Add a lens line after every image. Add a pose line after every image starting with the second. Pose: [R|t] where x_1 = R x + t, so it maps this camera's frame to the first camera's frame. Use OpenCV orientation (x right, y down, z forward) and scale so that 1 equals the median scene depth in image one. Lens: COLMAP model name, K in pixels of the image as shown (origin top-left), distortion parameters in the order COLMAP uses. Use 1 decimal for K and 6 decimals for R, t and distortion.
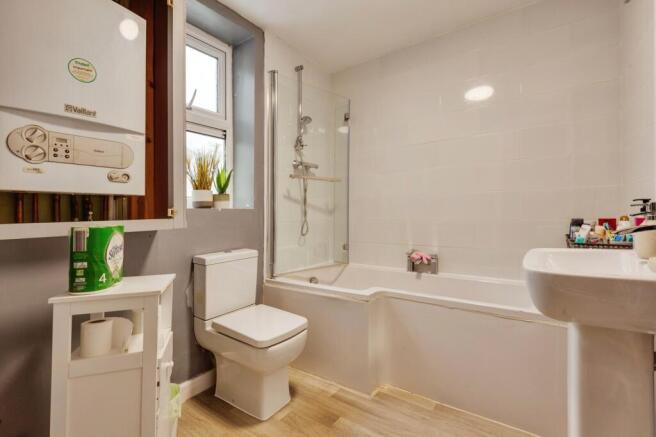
lens RADIAL K [[290.9, 0, 329.7], [0, 290.9, 204.5], [0, 0, 1]] dist [0.022572, -0.000677]
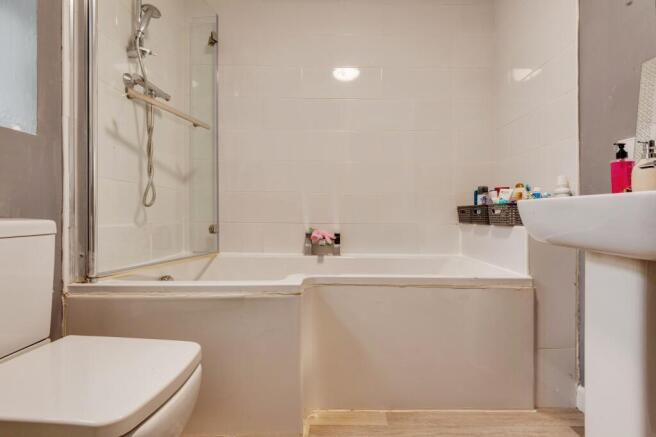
lens RADIAL K [[297.6, 0, 328.0], [0, 297.6, 218.5], [0, 0, 1]] dist [0.023645, -0.000471]
pose [[0.823956, 0.011257, 0.566542, -0.135686], [-0.033762, 0.999002, 0.029252, 0.103491], [-0.565647, -0.043230, 0.823514, 0.308364]]
